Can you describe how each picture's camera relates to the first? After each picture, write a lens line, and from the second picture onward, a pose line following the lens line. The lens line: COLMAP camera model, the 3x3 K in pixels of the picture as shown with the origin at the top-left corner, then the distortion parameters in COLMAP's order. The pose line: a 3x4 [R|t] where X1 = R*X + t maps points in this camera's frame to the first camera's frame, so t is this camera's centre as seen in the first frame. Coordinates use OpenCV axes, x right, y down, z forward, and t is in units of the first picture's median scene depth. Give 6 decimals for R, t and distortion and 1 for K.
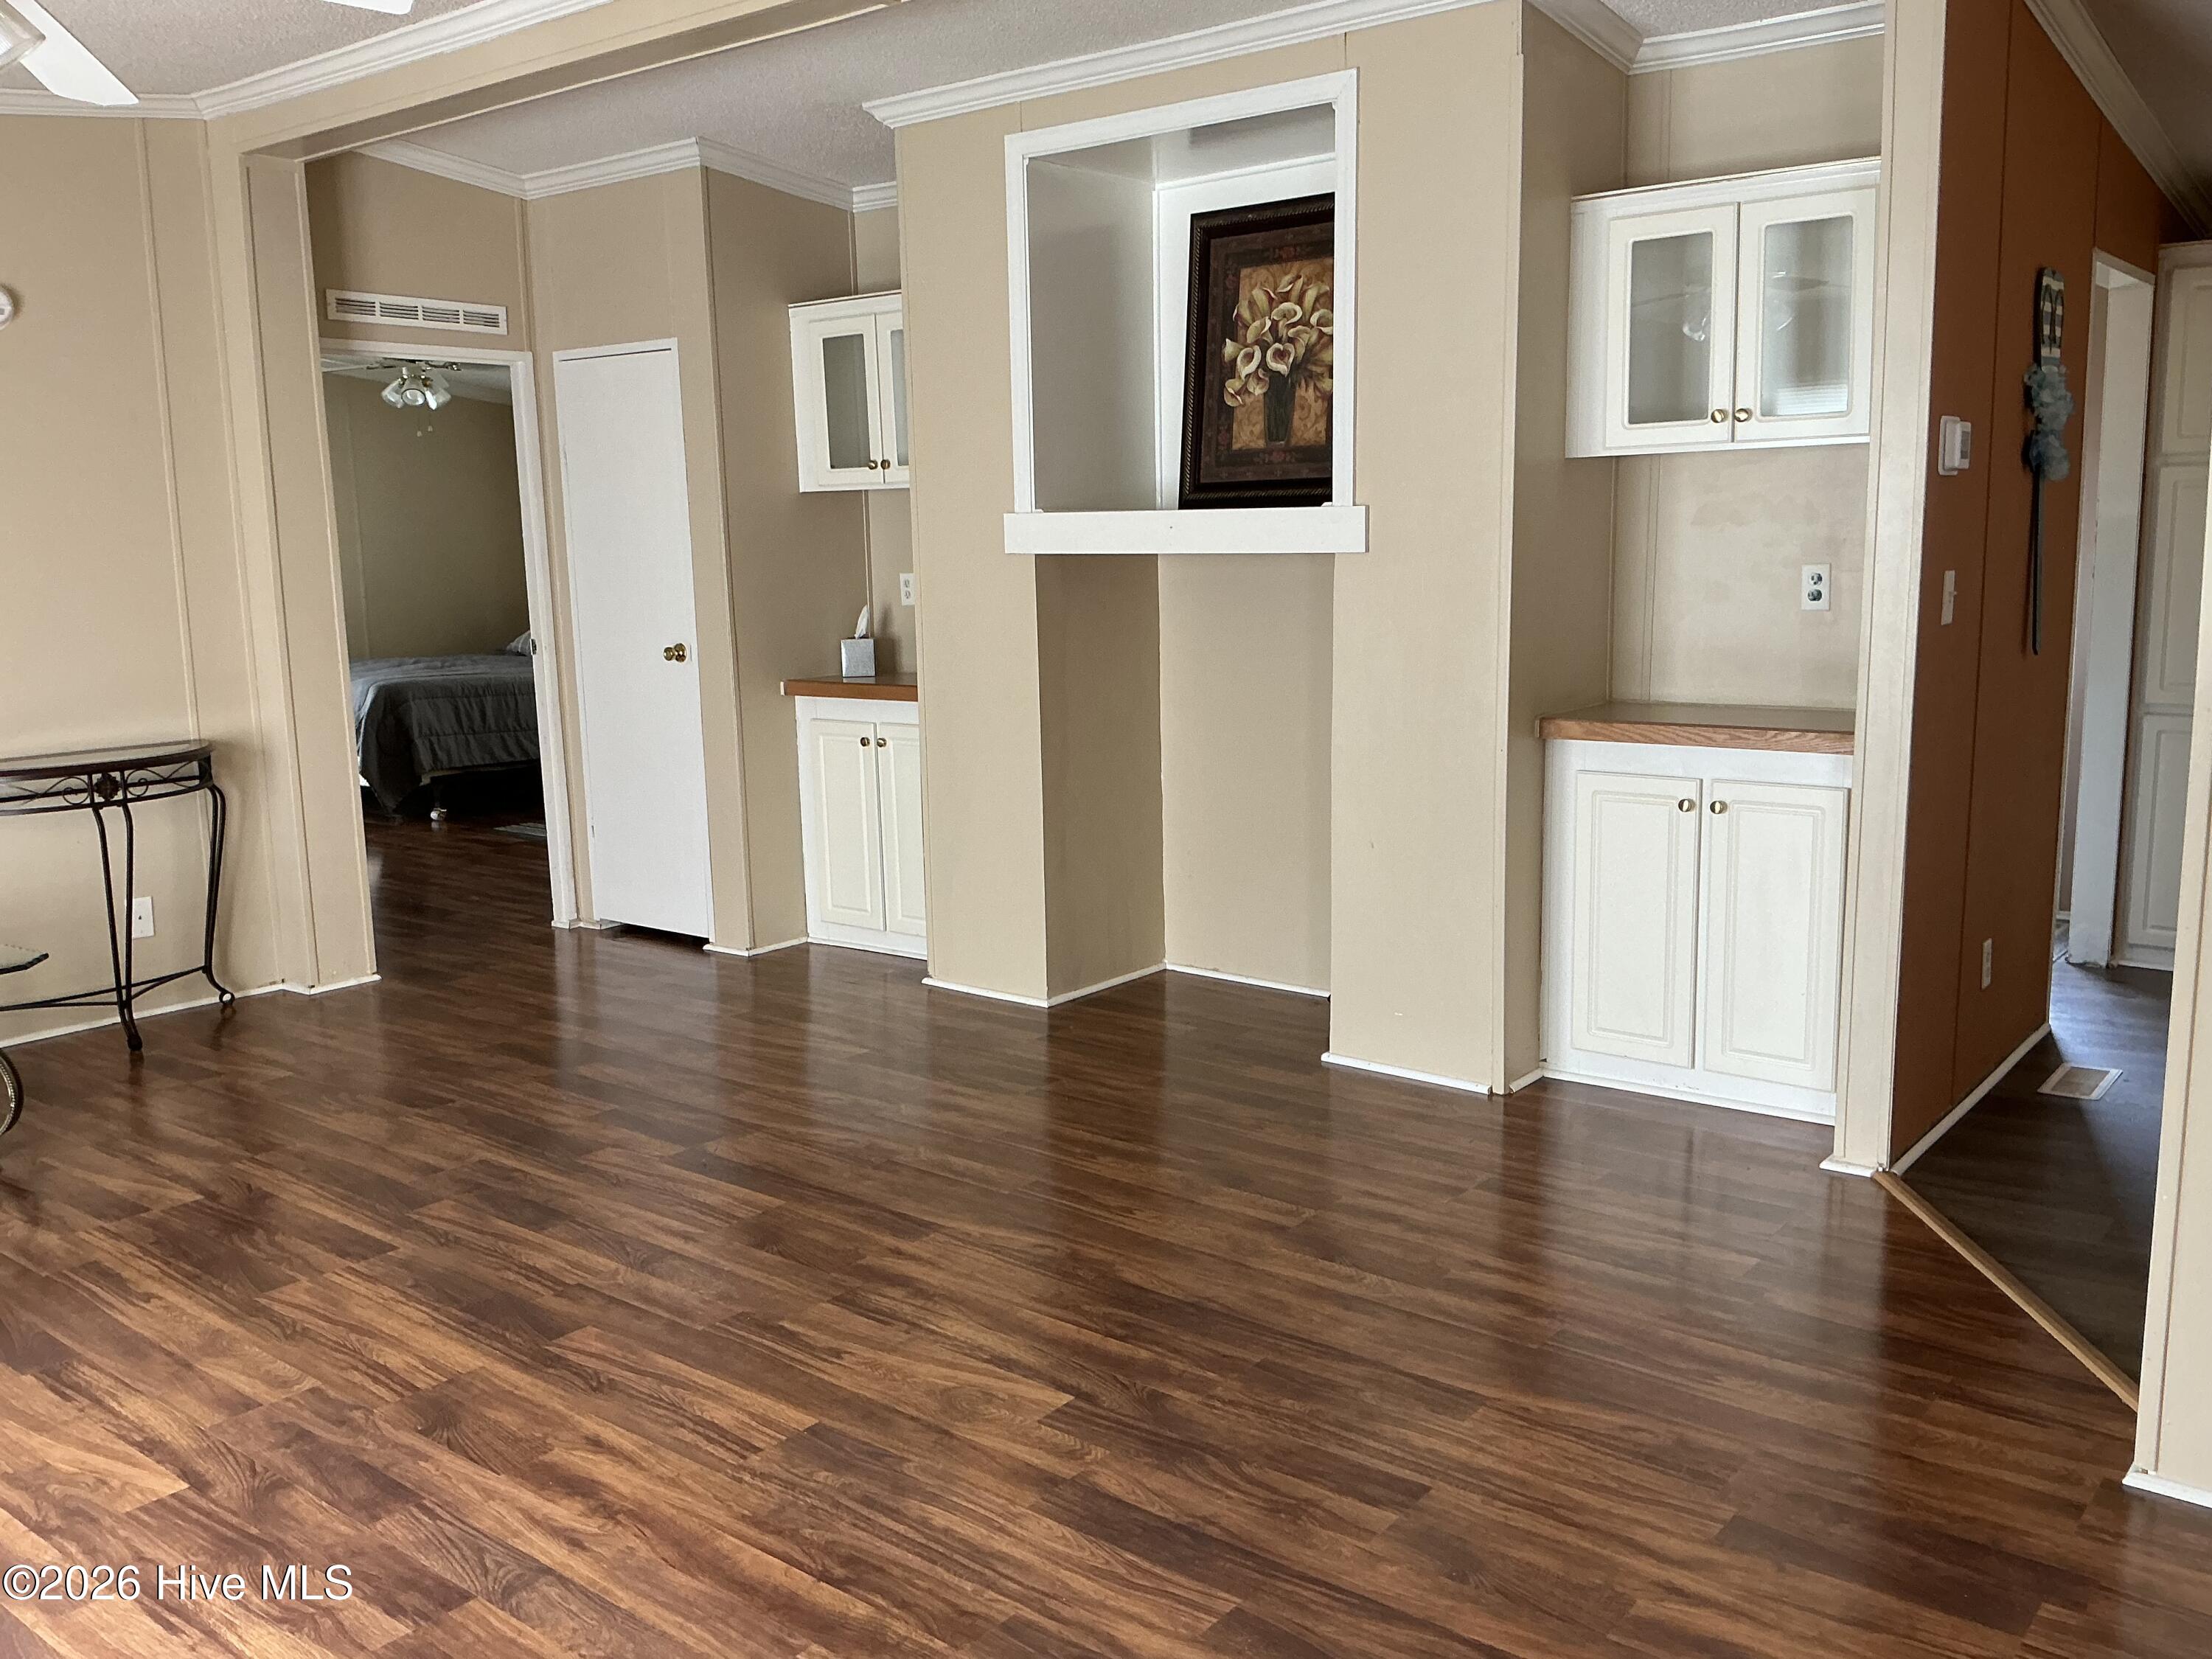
lens RADIAL K [[1831.5, 0, 1138.7], [0, 1831.5, 845.4], [0, 0, 1]] dist [0.113891, -0.227281]
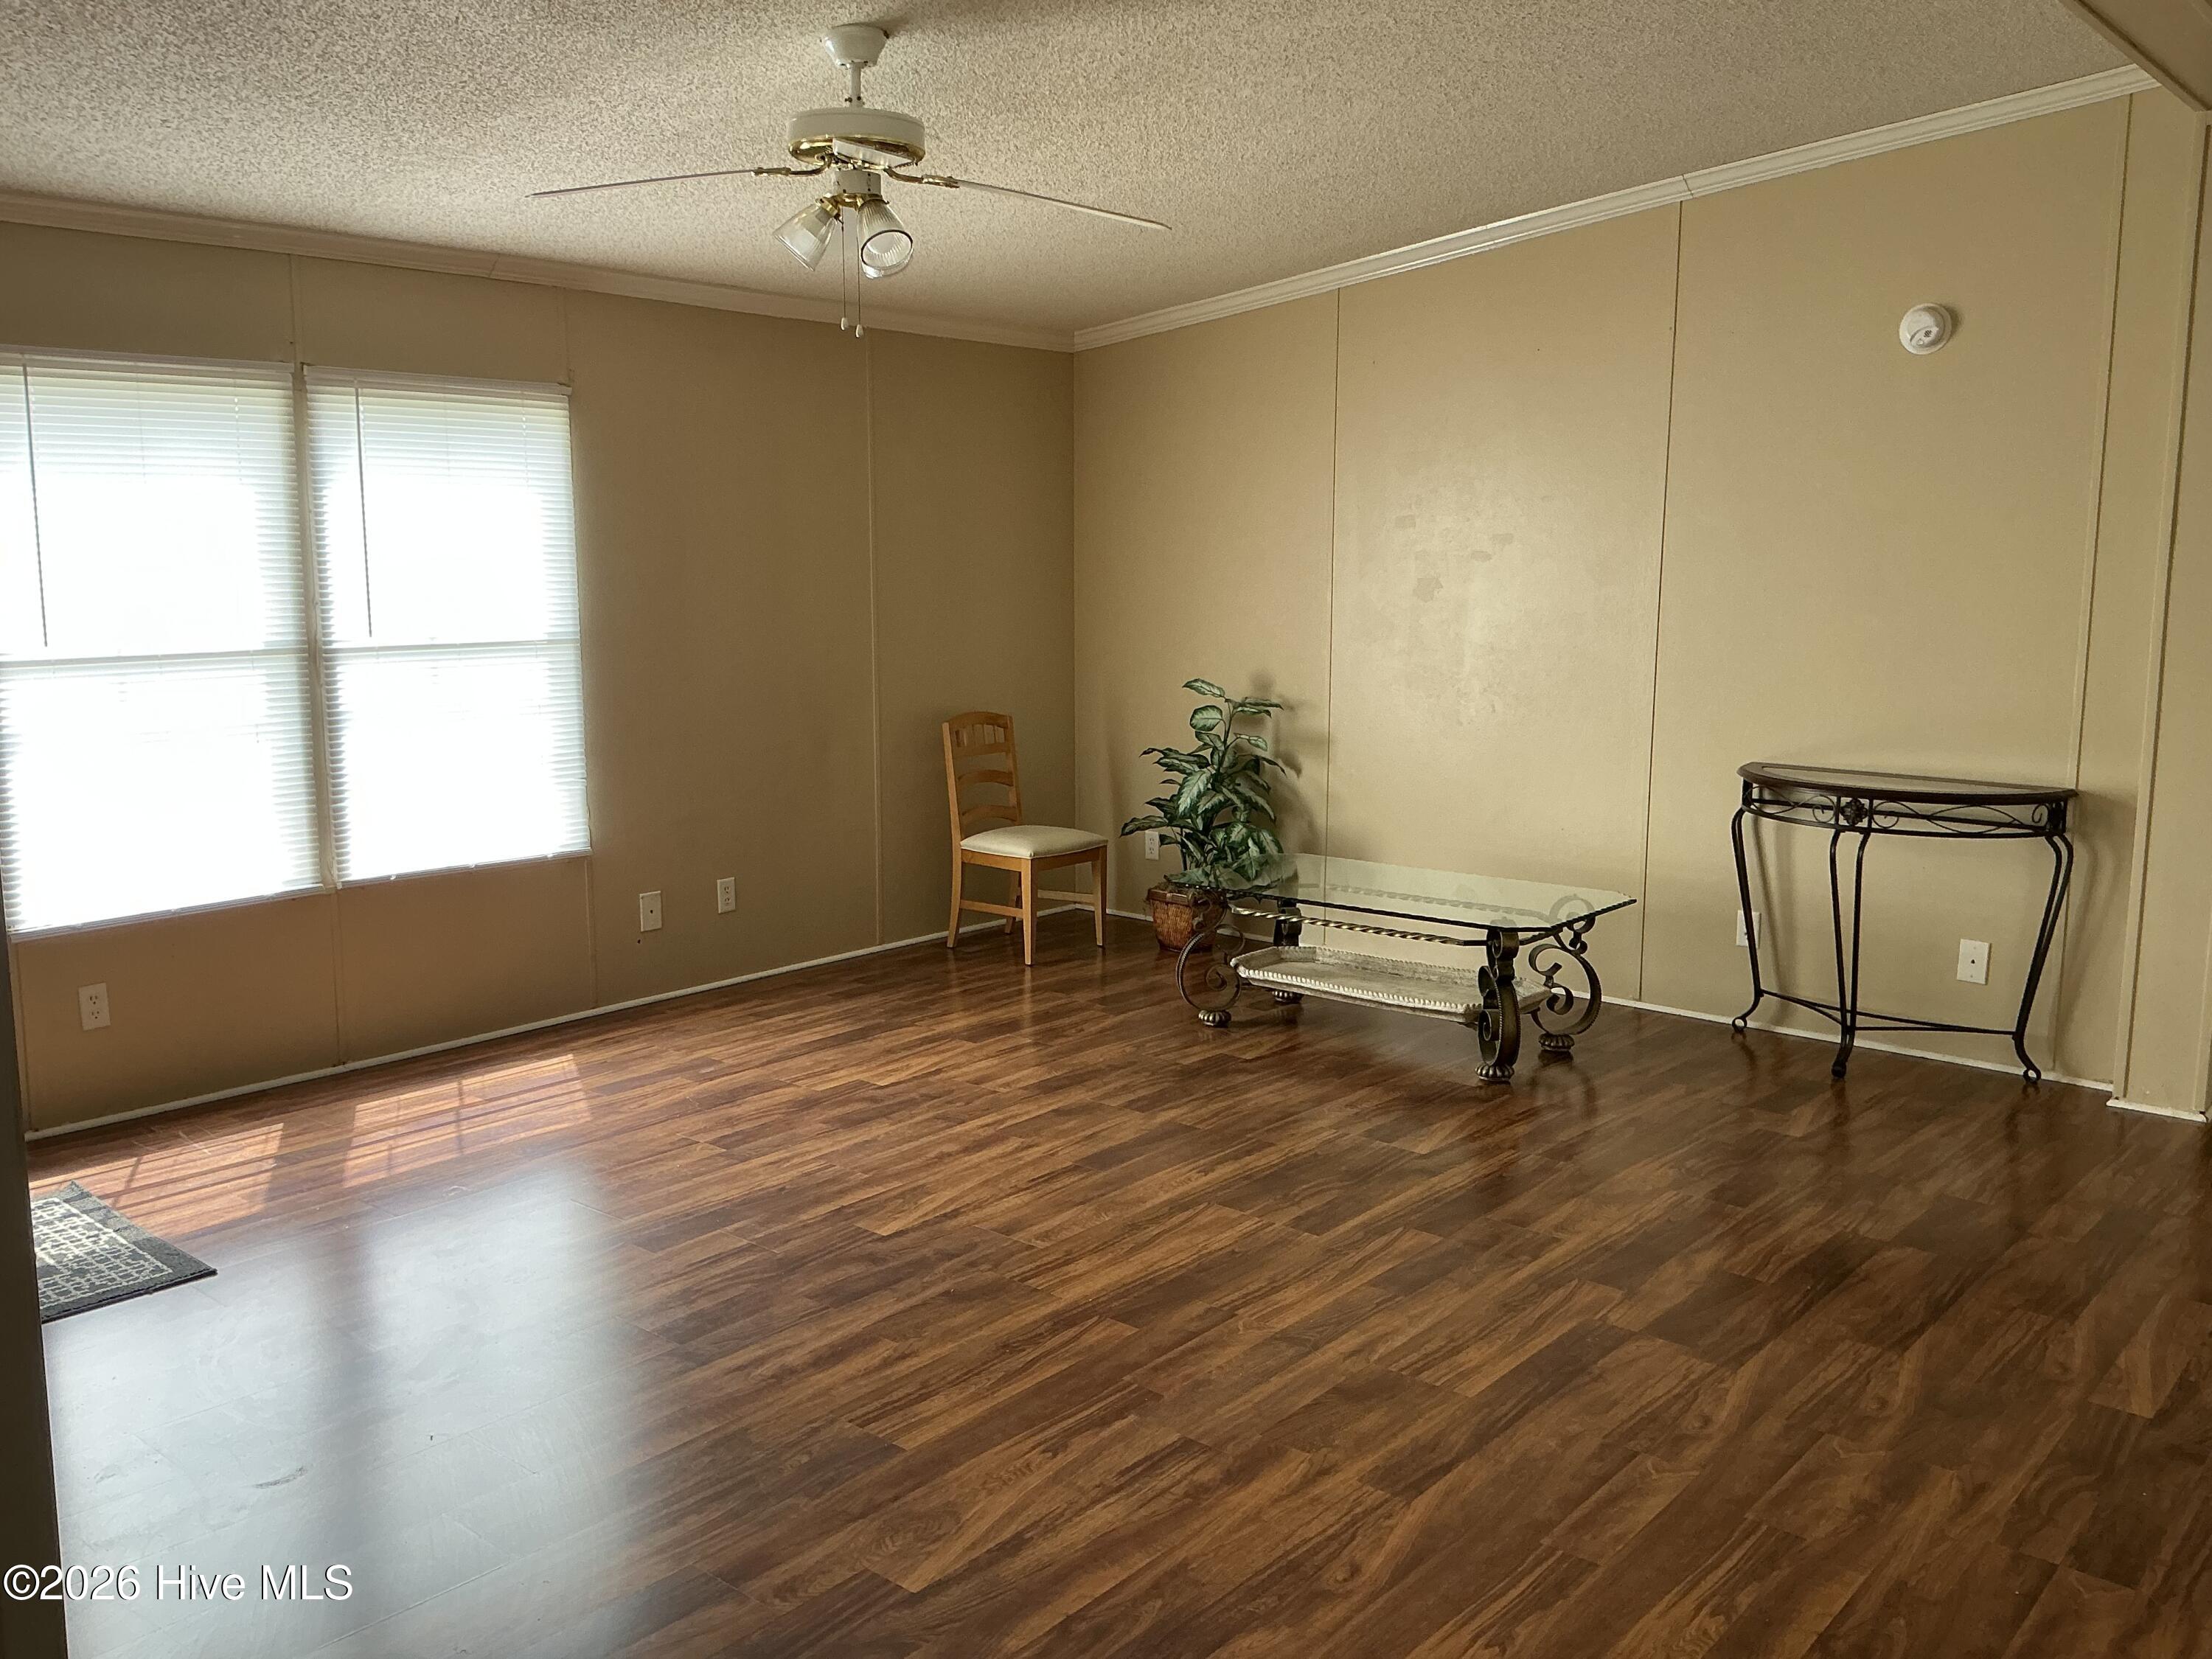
lens RADIAL K [[1866.6, 0, 1106.0], [0, 1866.6, 829.5], [0, 0, 1]] dist [0.130722, -0.294492]
pose [[-0.047349, 0.177086, -0.983056, 0.678049], [-0.172710, 0.967885, 0.182672, -0.201500], [0.983834, 0.178433, -0.015244, 0.901175]]
